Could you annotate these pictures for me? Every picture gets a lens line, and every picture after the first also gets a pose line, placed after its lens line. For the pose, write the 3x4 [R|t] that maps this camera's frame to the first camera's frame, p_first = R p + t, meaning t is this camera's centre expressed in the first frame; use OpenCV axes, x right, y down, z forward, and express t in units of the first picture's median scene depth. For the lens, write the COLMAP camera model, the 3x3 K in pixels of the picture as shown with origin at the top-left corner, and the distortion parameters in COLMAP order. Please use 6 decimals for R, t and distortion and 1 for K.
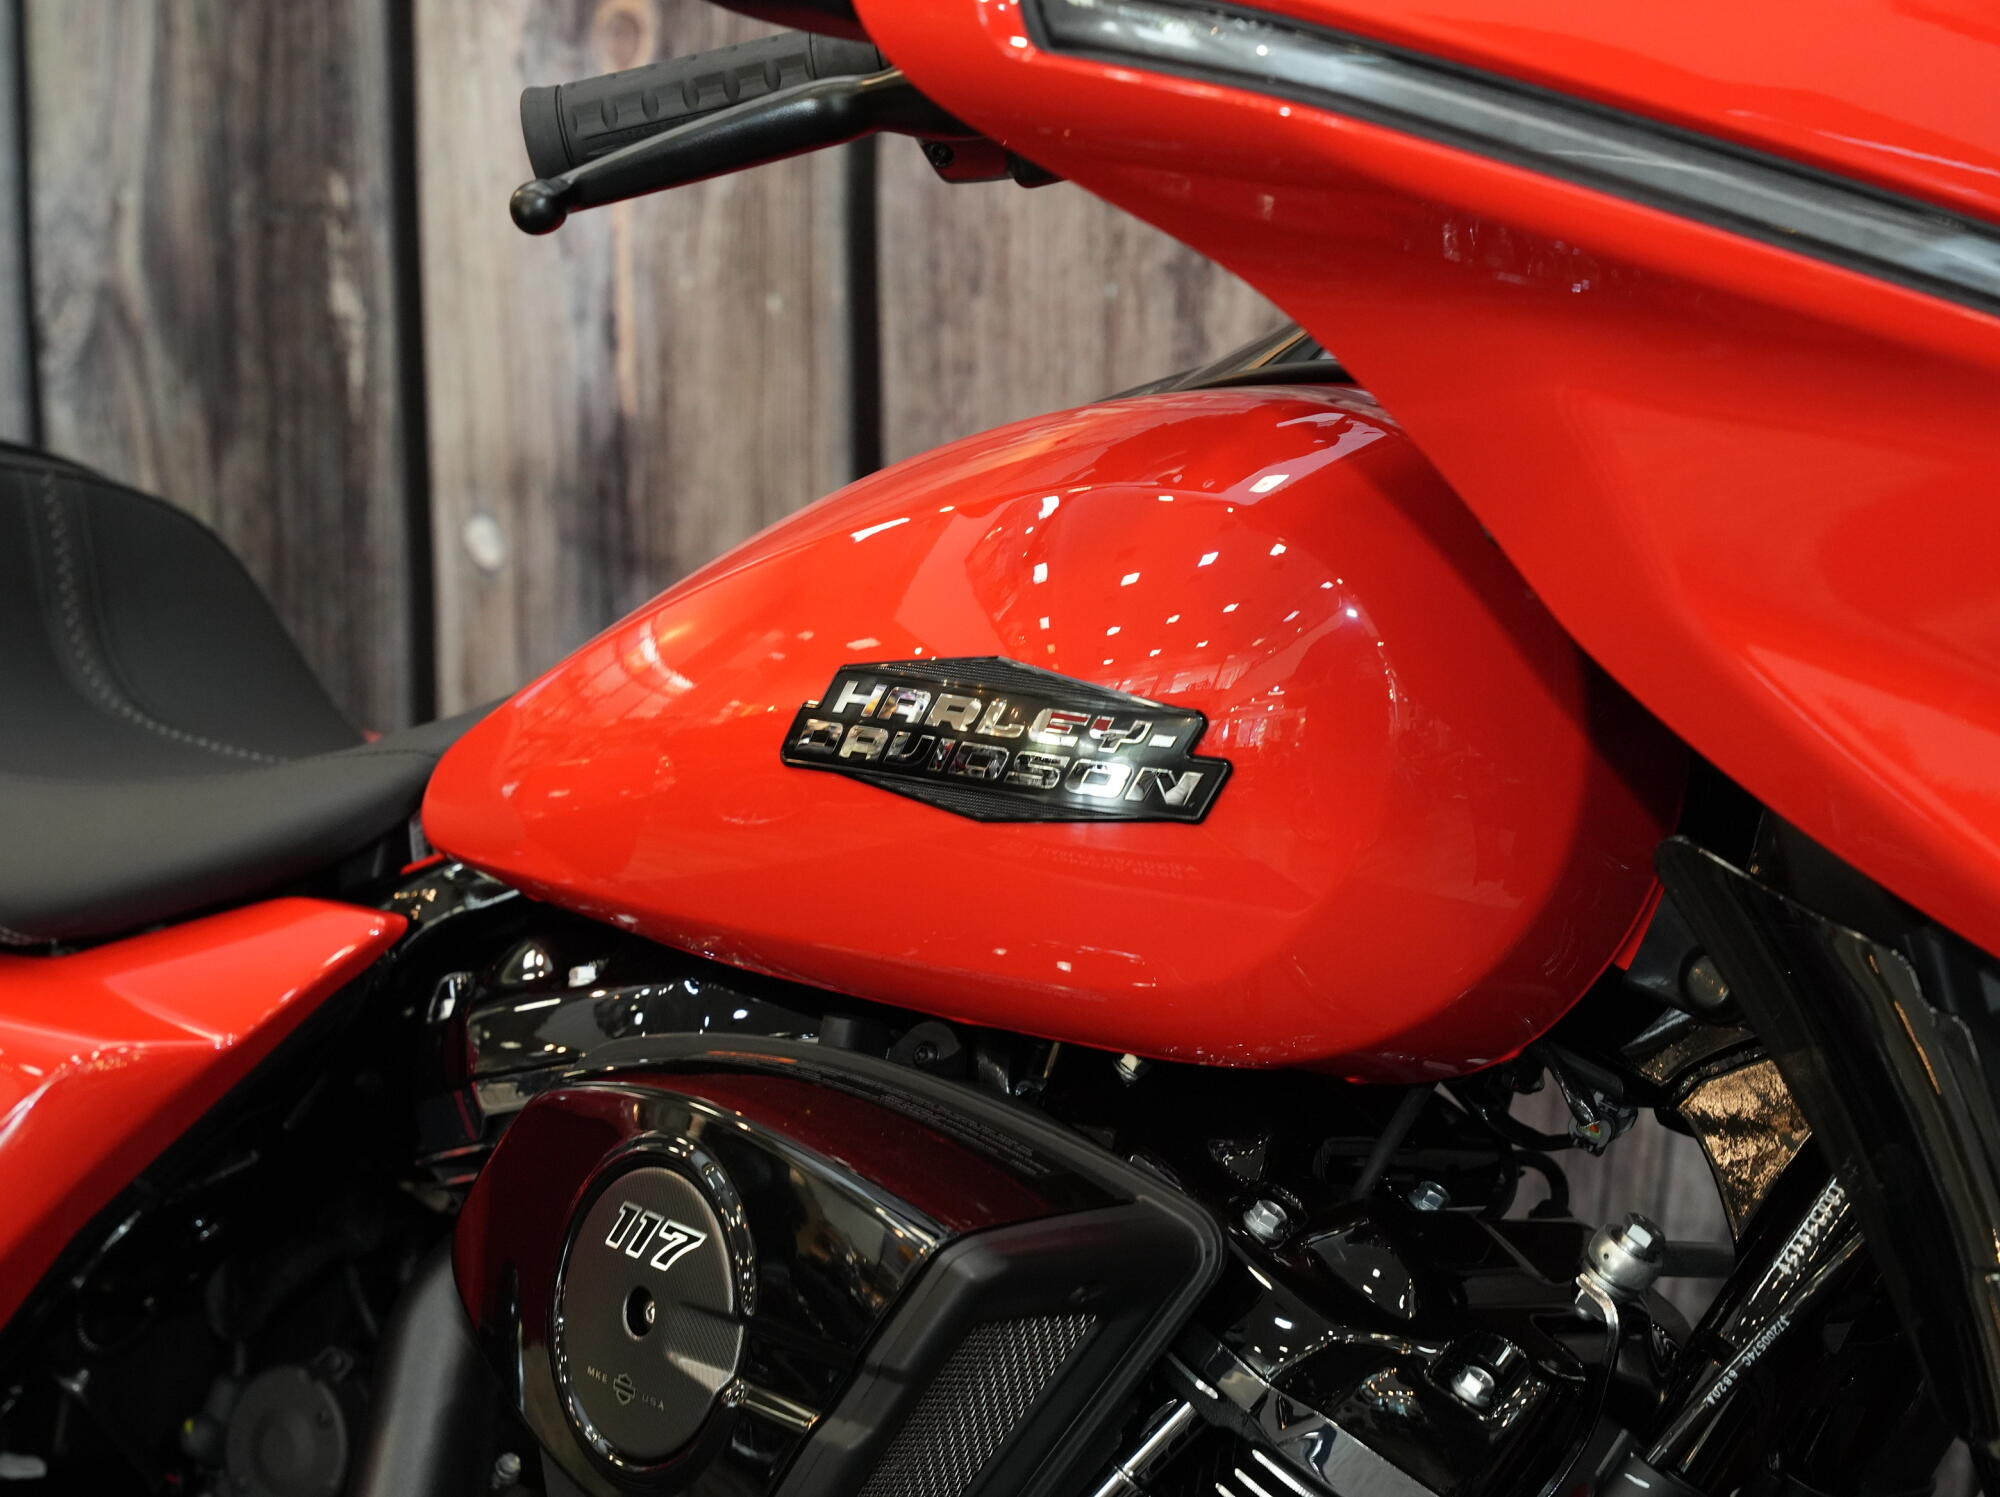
lens RADIAL K [[4275.3, 0, 994.1], [0, 4275.3, 760.5], [0, 0, 1]] dist [0.041599, 0.000000]
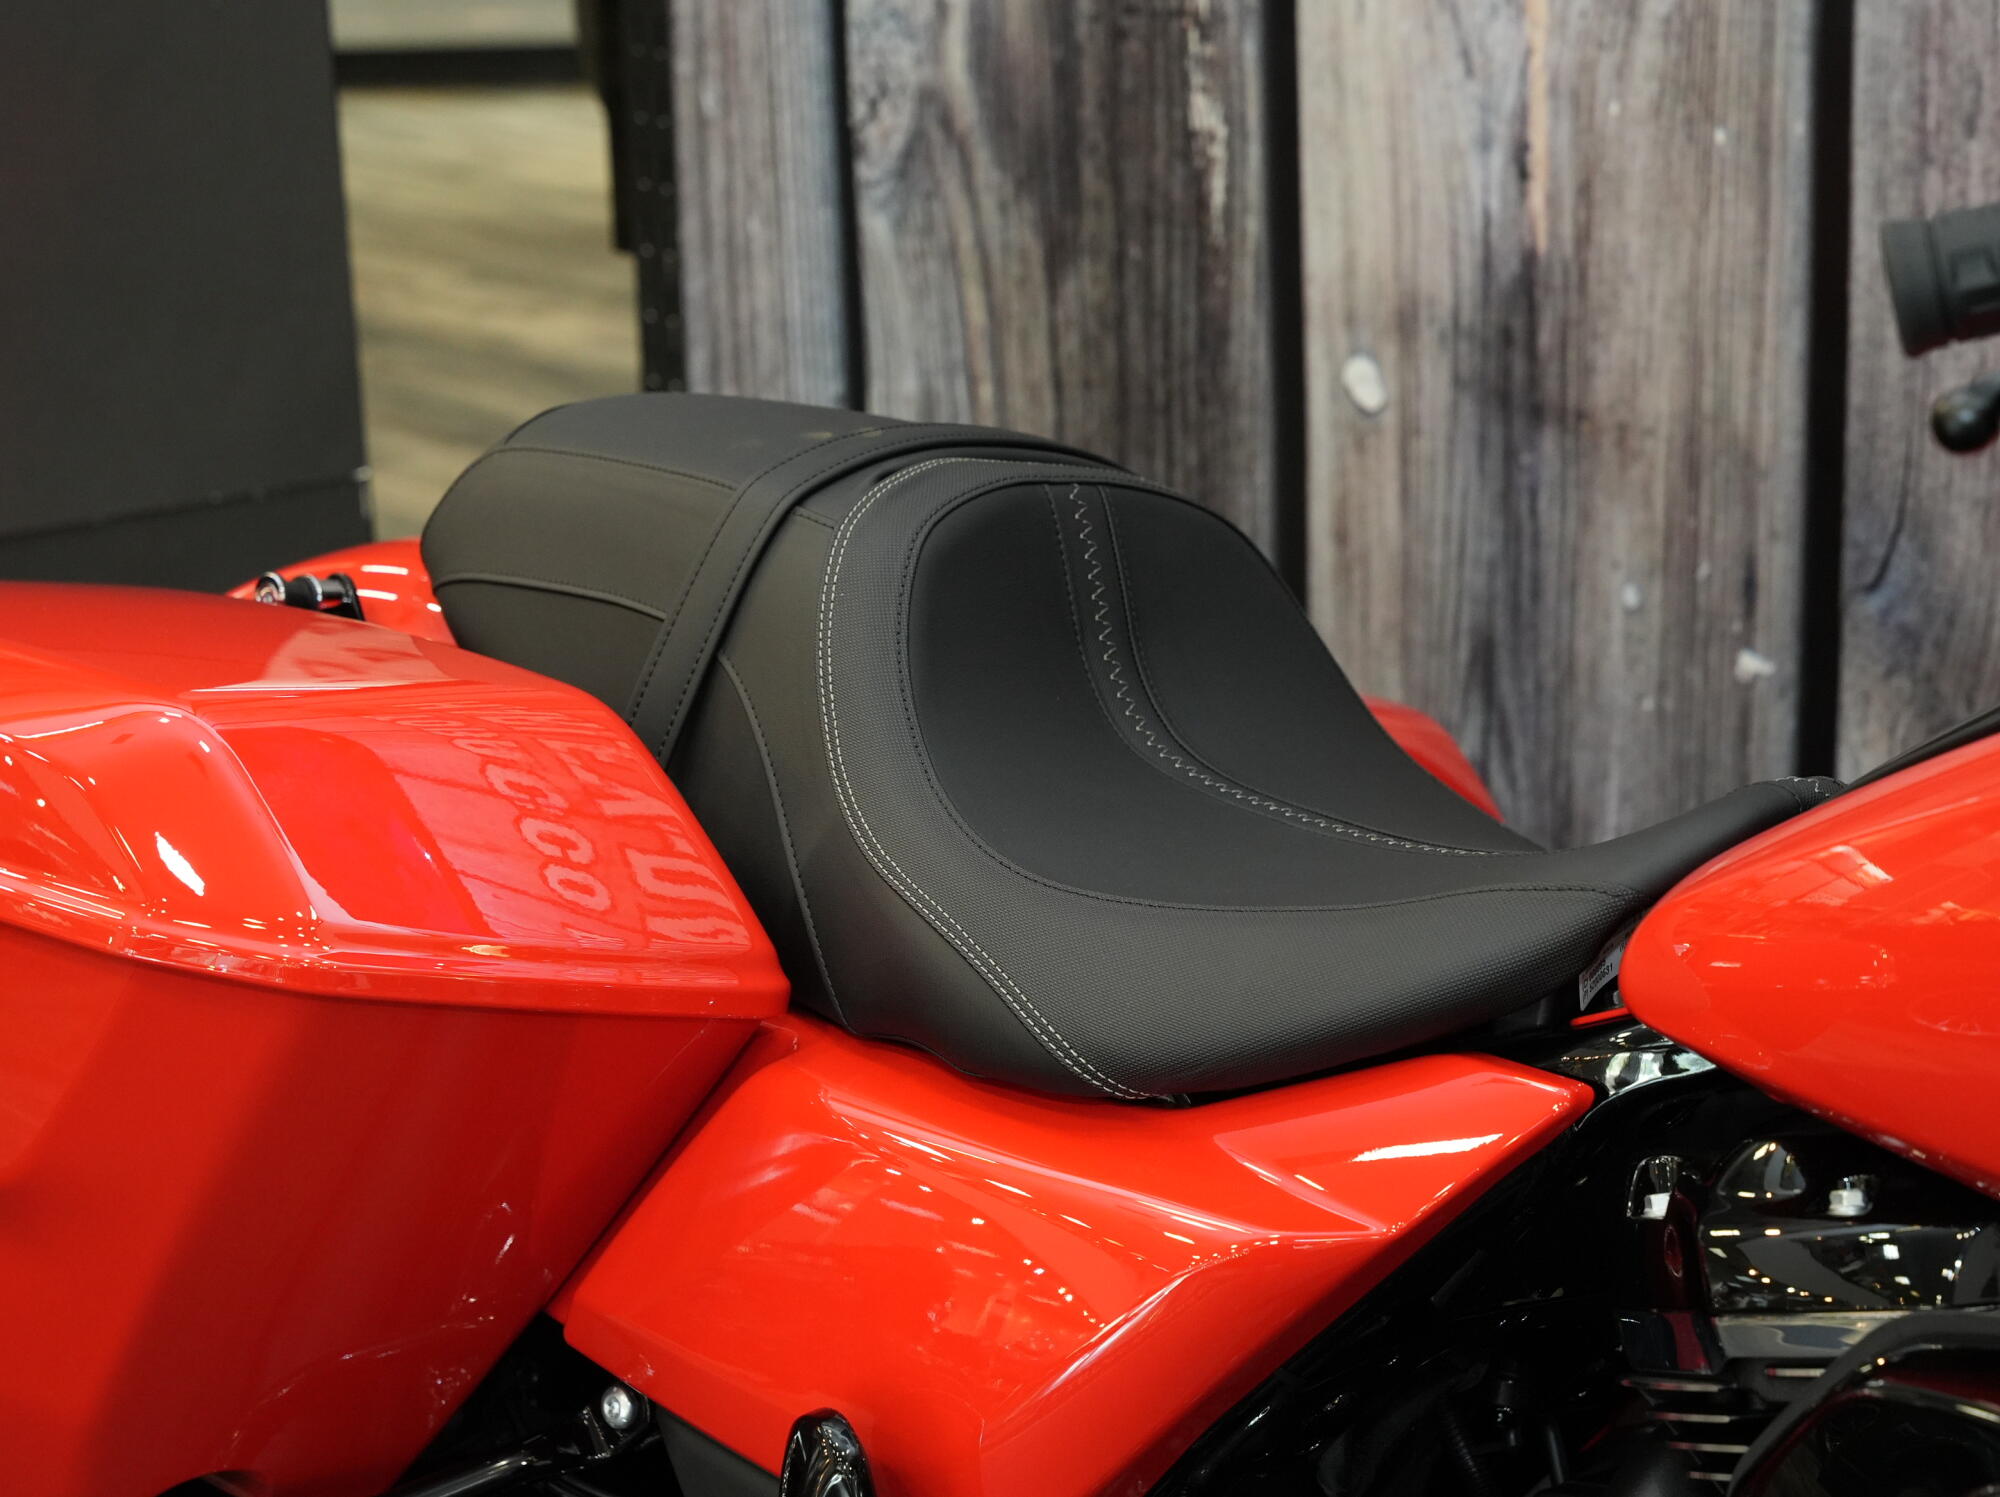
lens RADIAL K [[4275.3, 0, 989.0], [0, 4275.3, 759.9], [0, 0, 1]] dist [0.041599, 0.000000]
pose [[0.992678, -0.002188, -0.120772, -0.091809], [0.015585, 0.993799, 0.110093, -0.075516], [0.119782, -0.111169, 0.986557, 0.082489]]
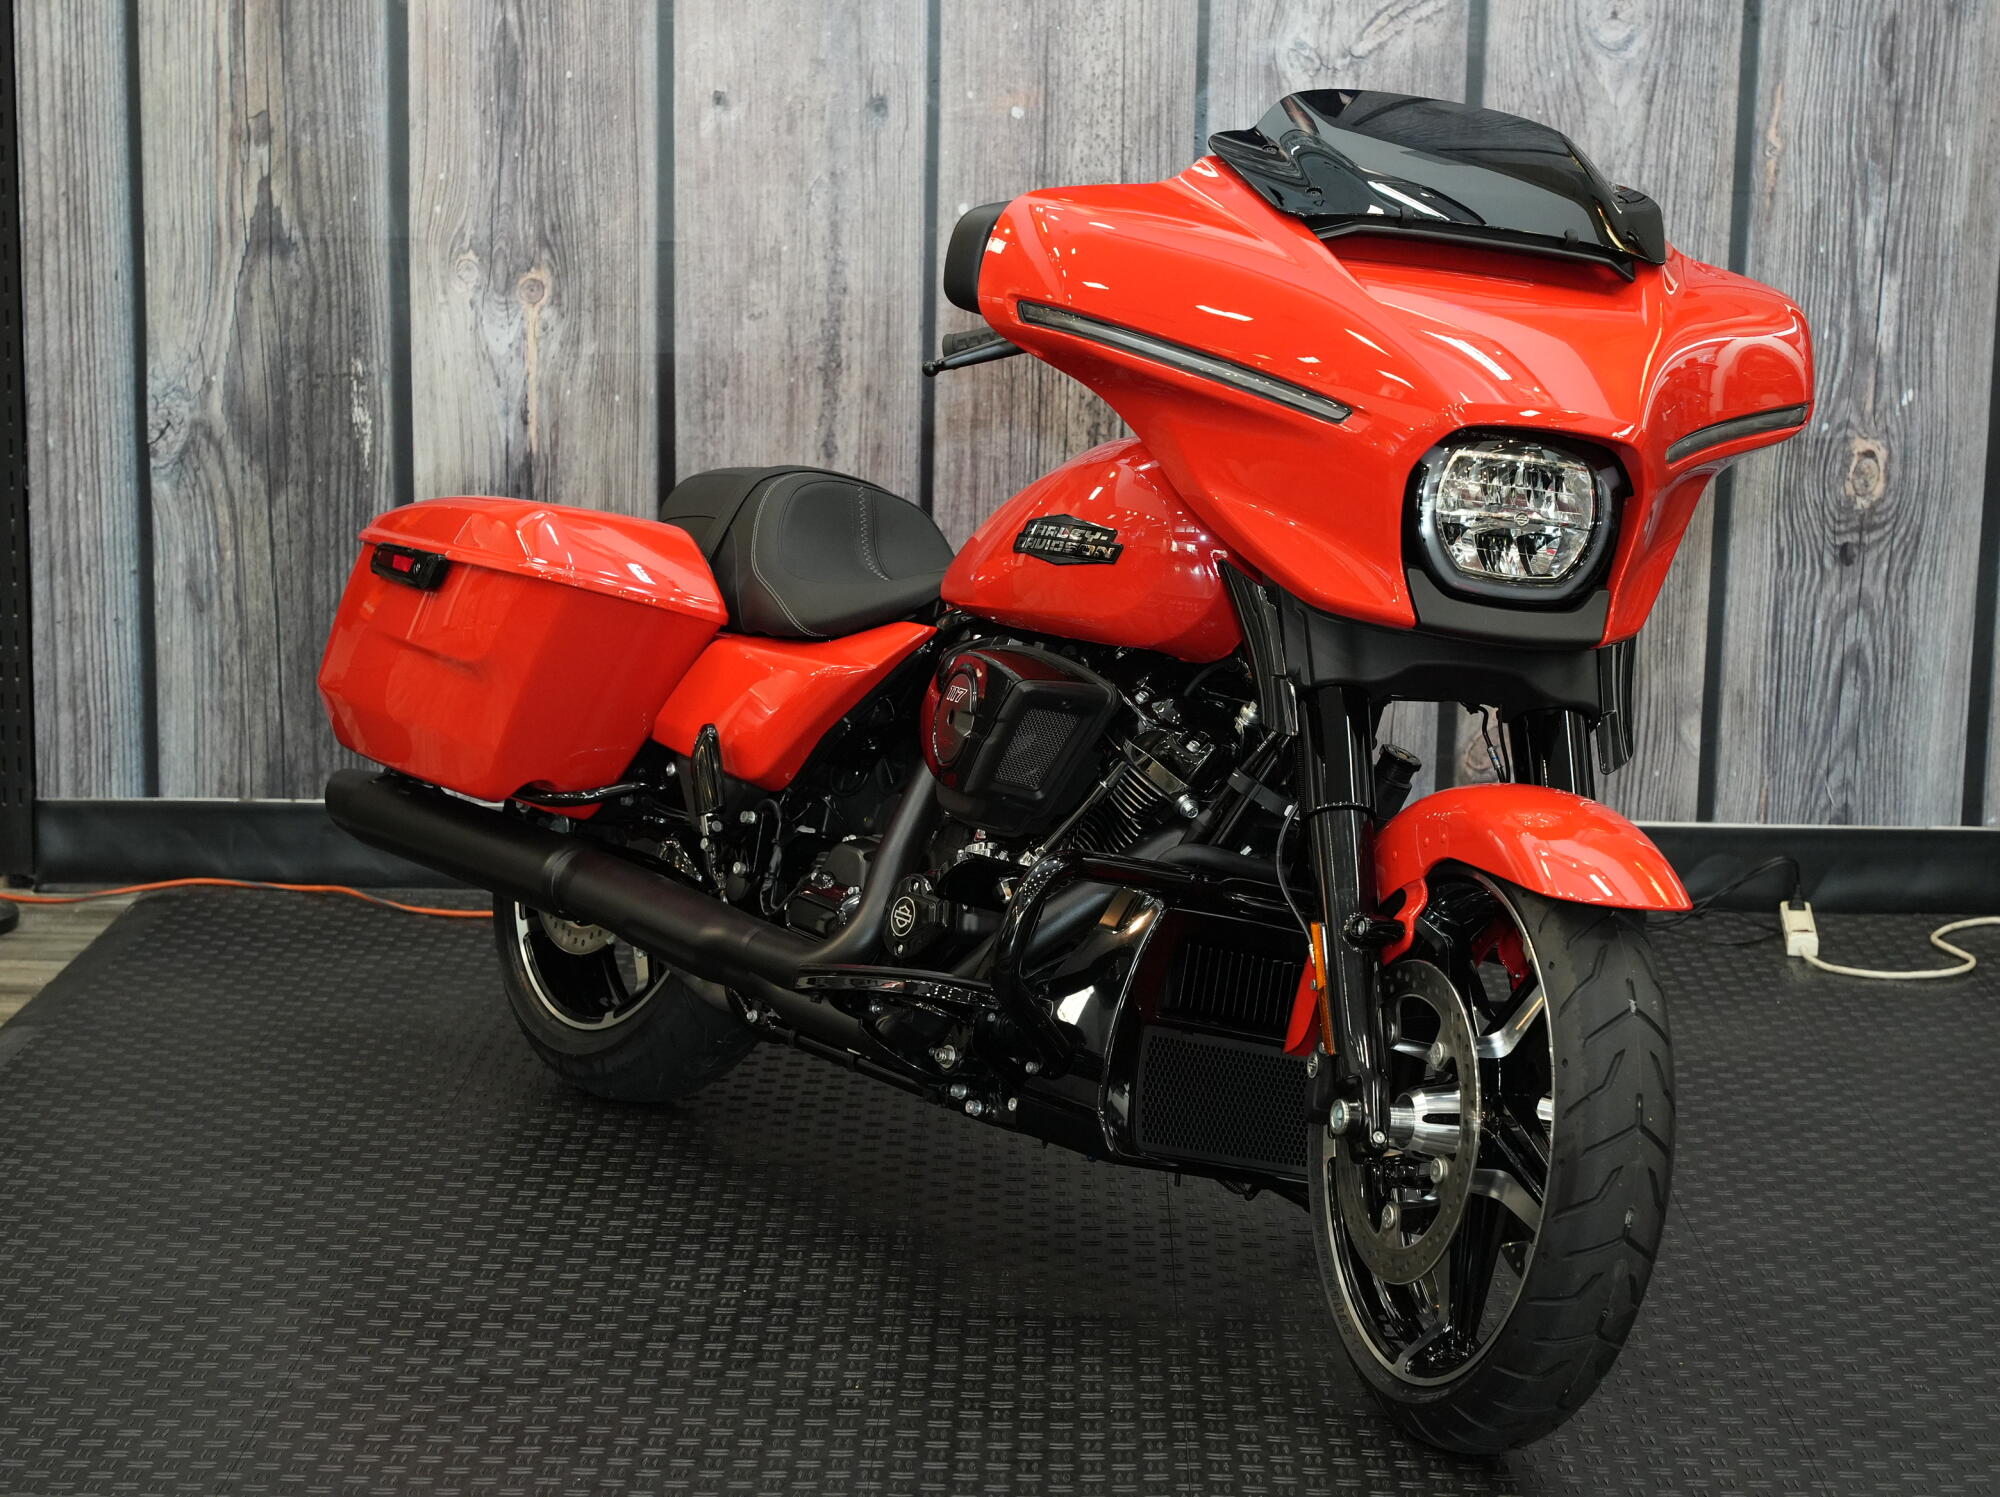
lens RADIAL K [[4124.2, 0, 990.0], [0, 4124.2, 755.4], [0, 0, 1]] dist [0.033795, 0.000000]
pose [[0.808439, -0.105860, 0.578982, -1.190366], [0.136301, 0.990625, -0.009194, 0.134573], [-0.572581, 0.086349, 0.815288, -0.939046]]
